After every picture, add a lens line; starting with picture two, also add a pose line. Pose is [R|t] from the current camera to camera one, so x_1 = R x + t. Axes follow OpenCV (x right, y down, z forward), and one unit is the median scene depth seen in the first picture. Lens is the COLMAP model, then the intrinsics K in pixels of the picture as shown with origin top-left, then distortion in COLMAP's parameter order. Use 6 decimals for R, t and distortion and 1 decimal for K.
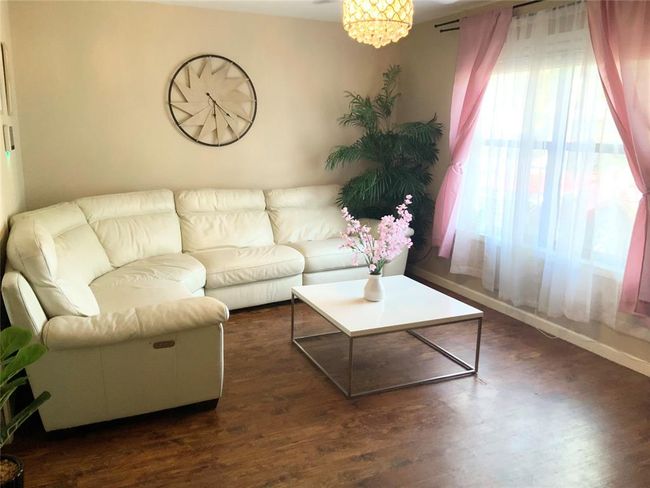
lens RADIAL K [[550.2, 0, 348.4], [0, 550.2, 252.0], [0, 0, 1]] dist [0.056269, -0.094724]
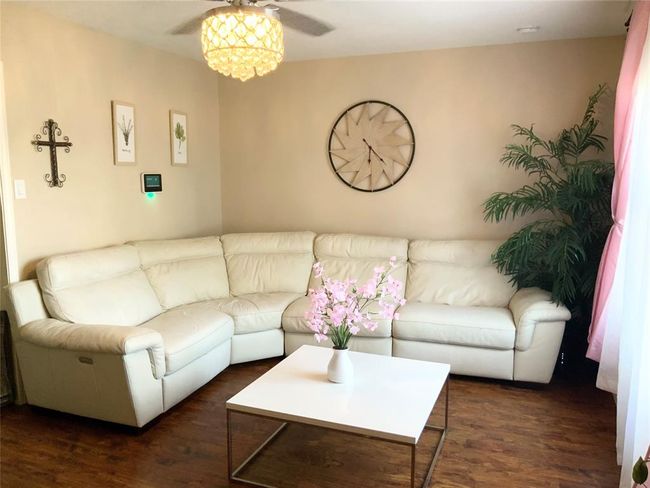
lens RADIAL K [[550.2, 0, 313.0], [0, 550.2, 247.6], [0, 0, 1]] dist [0.056269, -0.094724]
pose [[0.656592, 0.085978, -0.749330, 0.450682], [-0.151252, 0.988310, -0.019133, -0.062512], [0.738925, 0.125900, 0.661921, 0.304303]]
